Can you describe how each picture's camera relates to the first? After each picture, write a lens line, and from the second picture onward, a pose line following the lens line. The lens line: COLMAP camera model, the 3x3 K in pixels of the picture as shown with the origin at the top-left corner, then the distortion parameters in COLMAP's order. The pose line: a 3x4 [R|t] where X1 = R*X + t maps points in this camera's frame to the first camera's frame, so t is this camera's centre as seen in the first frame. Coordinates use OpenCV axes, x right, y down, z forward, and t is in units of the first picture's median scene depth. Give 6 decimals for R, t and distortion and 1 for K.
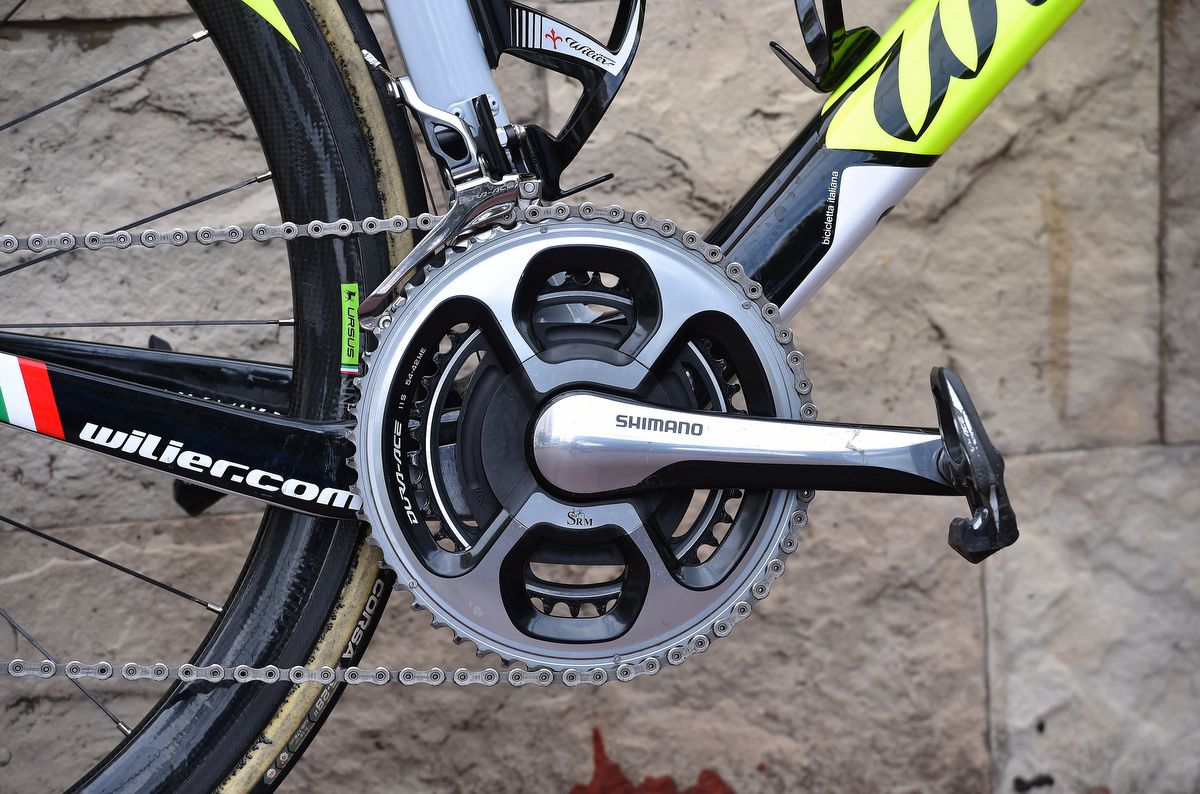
lens RADIAL K [[6128.9, 0, 595.4], [0, 6128.9, 408.7], [0, 0, 1]] dist [1.734276, -4.760649]
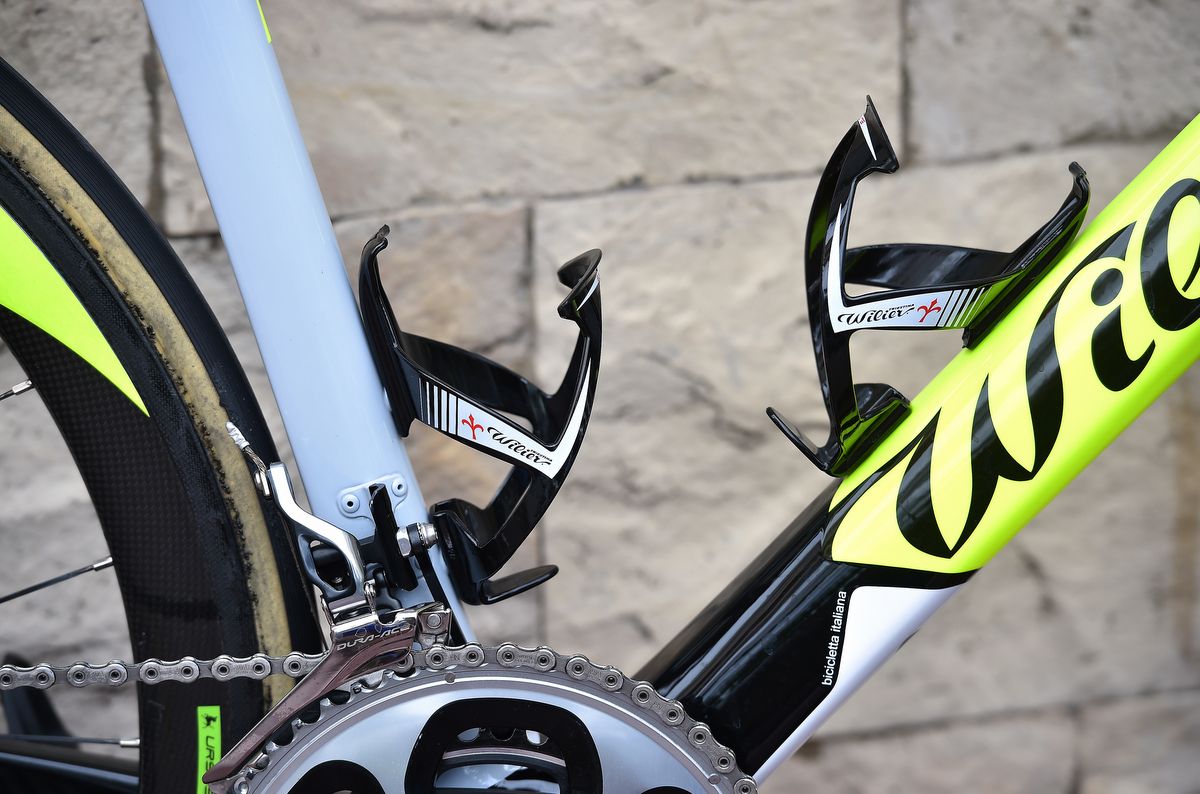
lens RADIAL K [[5110.7, 0, 600.0], [0, 5110.7, 397.0], [0, 0, 1]] dist [0.957777, -0.697514]
pose [[0.995237, 0.045699, -0.086105, 0.062811], [-0.024570, 0.972384, 0.232088, -0.209371], [0.094333, -0.228867, 0.968876, 0.386856]]
